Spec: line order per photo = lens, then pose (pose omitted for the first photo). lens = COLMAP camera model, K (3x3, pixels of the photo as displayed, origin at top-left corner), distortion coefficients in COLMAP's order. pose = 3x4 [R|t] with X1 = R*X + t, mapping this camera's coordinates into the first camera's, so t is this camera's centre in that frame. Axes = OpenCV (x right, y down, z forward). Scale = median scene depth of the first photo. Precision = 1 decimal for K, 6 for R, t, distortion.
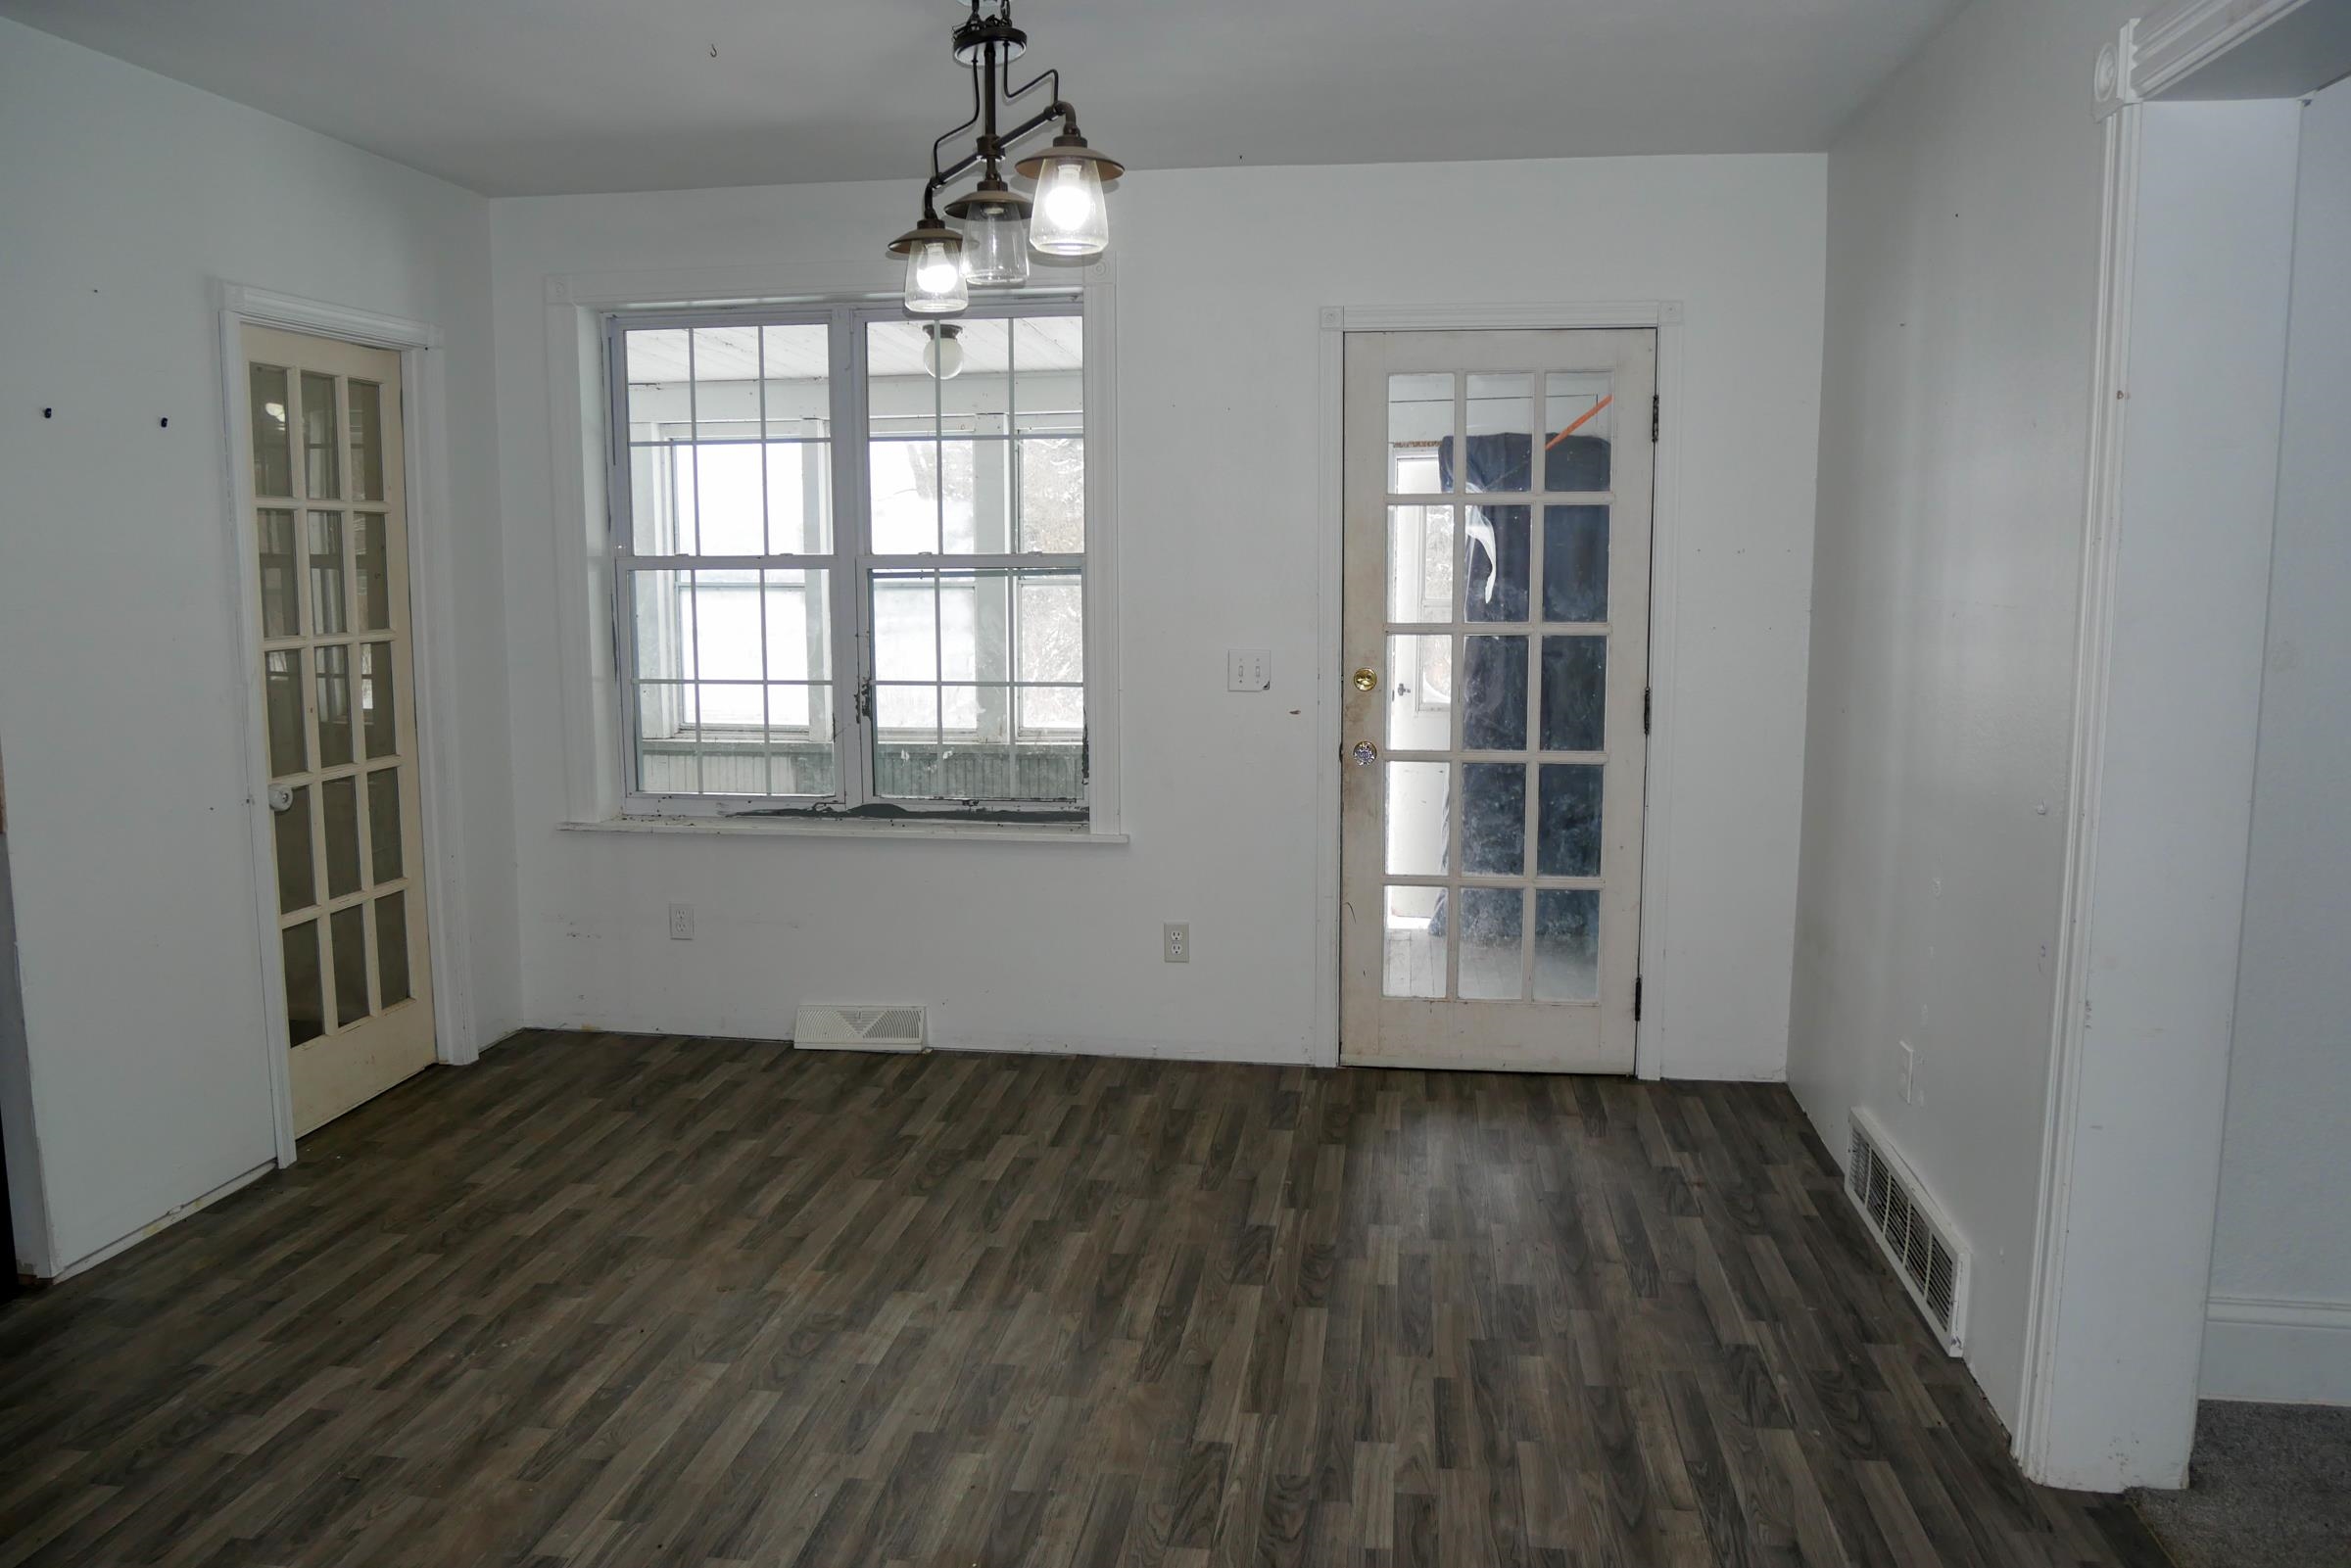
lens RADIAL K [[1680.5, 0, 1175.5], [0, 1680.5, 784.0], [0, 0, 1]] dist [-0.083156, 0.030956]
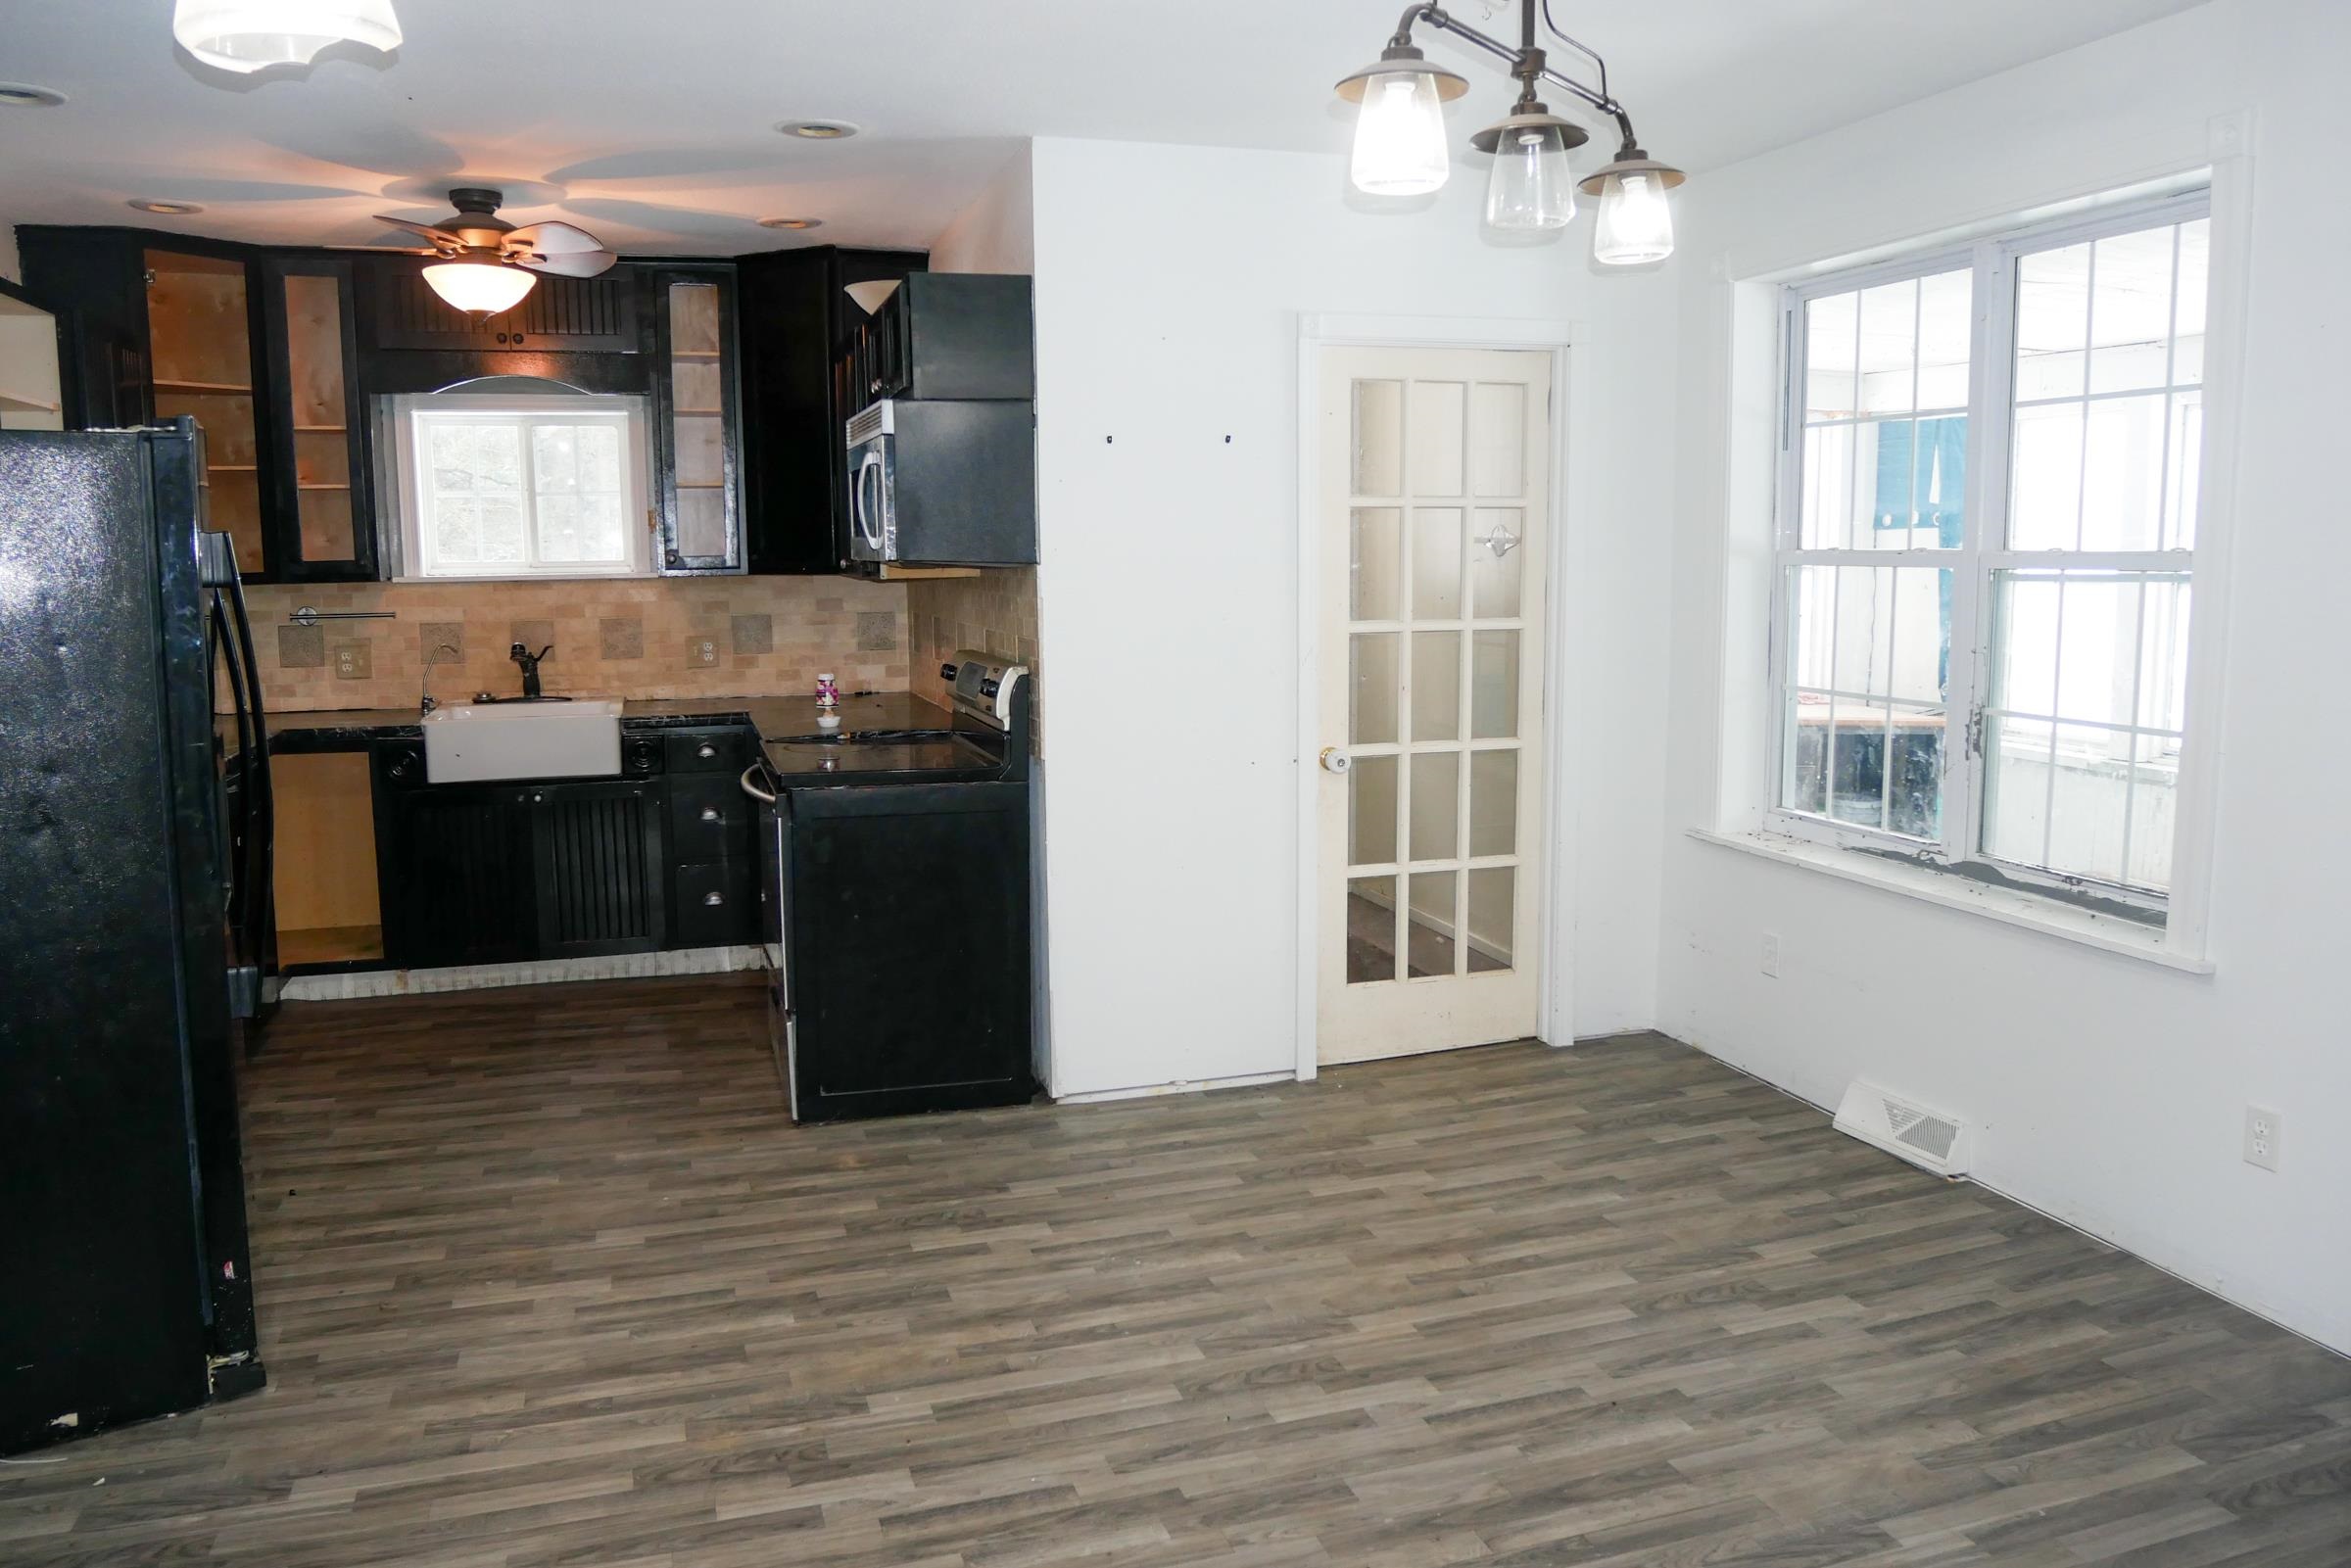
lens RADIAL K [[1680.5, 0, 1175.5], [0, 1680.5, 784.0], [0, 0, 1]] dist [-0.083156, 0.030956]
pose [[0.439452, 0.122919, -0.889816, 0.404925], [-0.111850, 0.990372, 0.081570, -0.054026], [0.891275, 0.063680, 0.448969, 0.348630]]
